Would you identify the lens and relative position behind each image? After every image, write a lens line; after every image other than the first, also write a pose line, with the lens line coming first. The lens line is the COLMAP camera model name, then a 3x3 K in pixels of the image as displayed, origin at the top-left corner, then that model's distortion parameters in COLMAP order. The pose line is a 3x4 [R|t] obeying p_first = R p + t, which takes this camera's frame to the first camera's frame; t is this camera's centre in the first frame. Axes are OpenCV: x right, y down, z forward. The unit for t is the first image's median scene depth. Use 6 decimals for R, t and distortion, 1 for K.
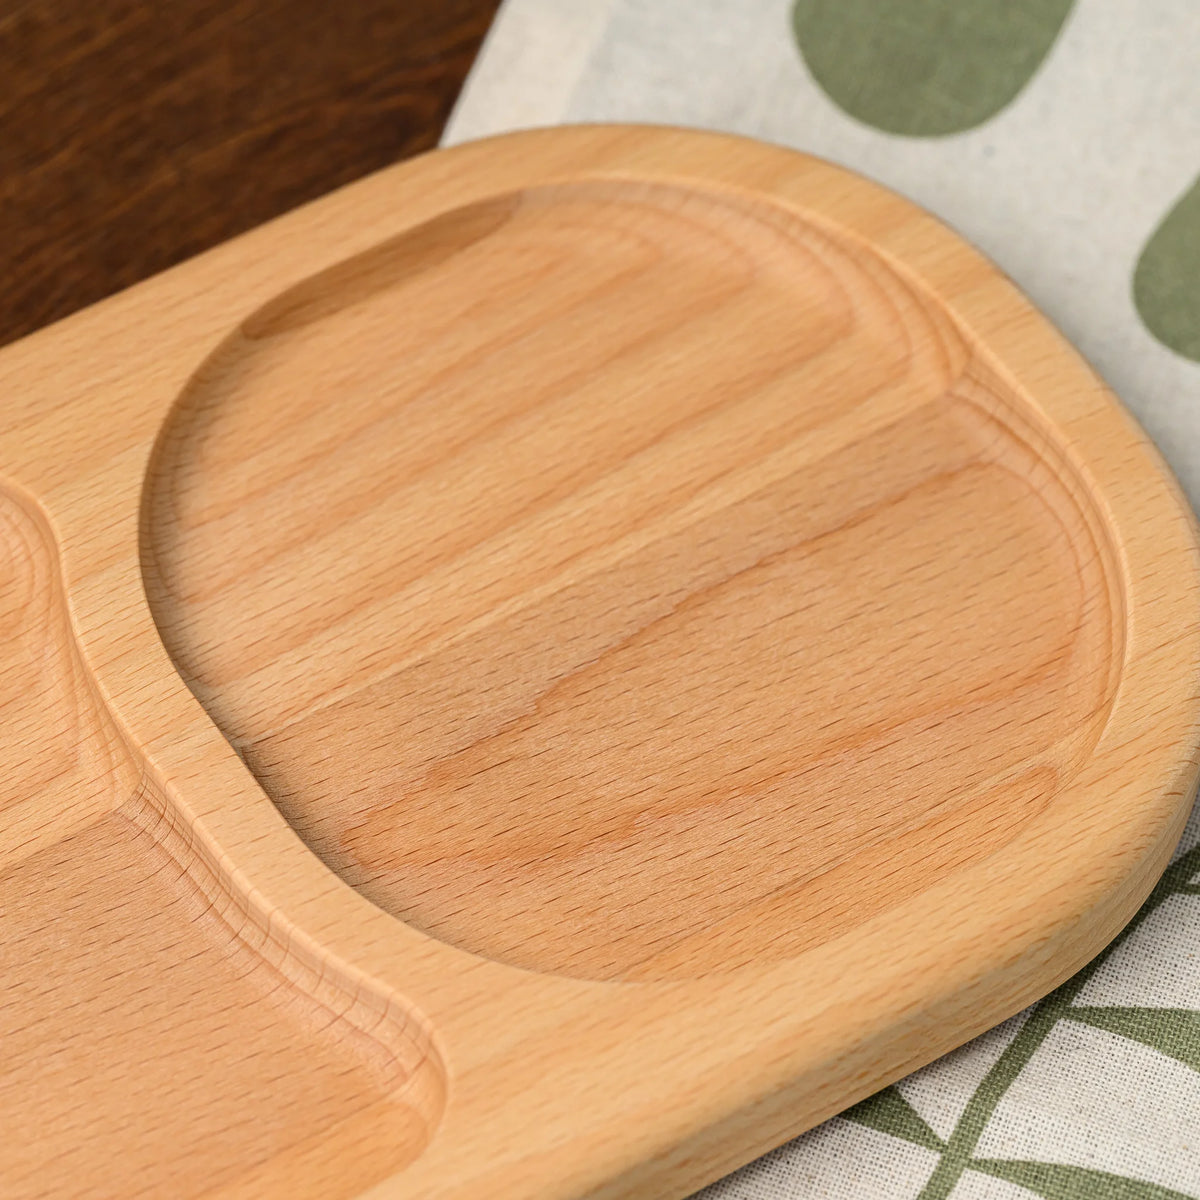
lens RADIAL K [[5971.1, 0, 344.0], [0, 5971.1, 600.0], [0, 0, 1]] dist [0.035215, -4.111381]
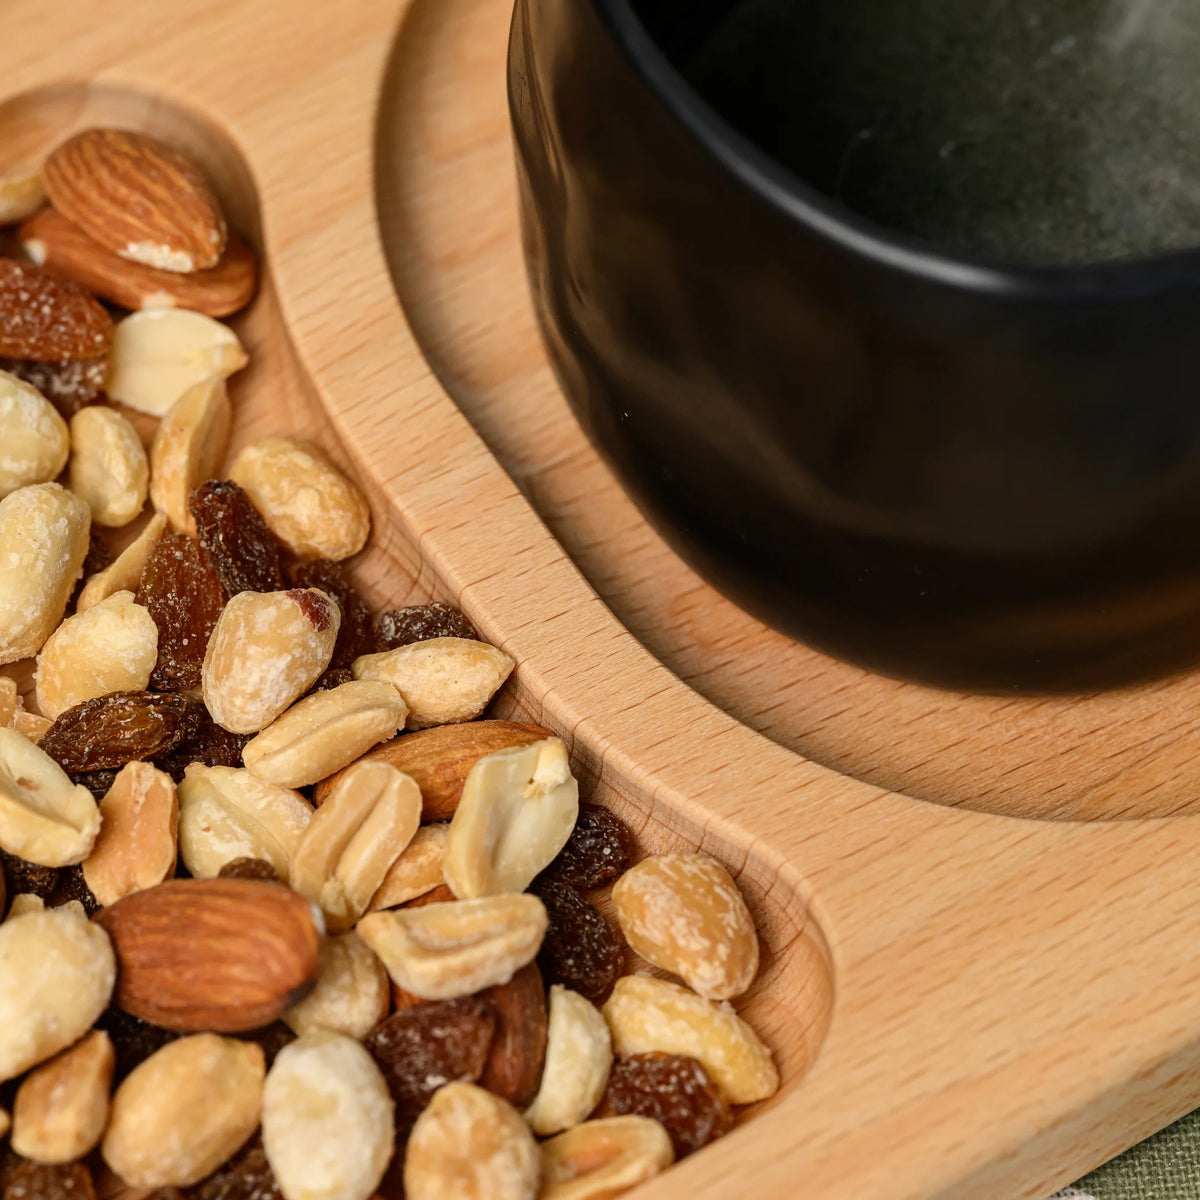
lens RADIAL K [[6268.3, 0, 504.4], [0, 6268.3, 600.1], [0, 0, 1]] dist [-0.143348, 3.573850]
pose [[0.999883, -0.014675, -0.004347, -0.016529], [0.015003, 0.995936, 0.088807, -0.026446], [0.003026, -0.088862, 0.996039, 0.260111]]
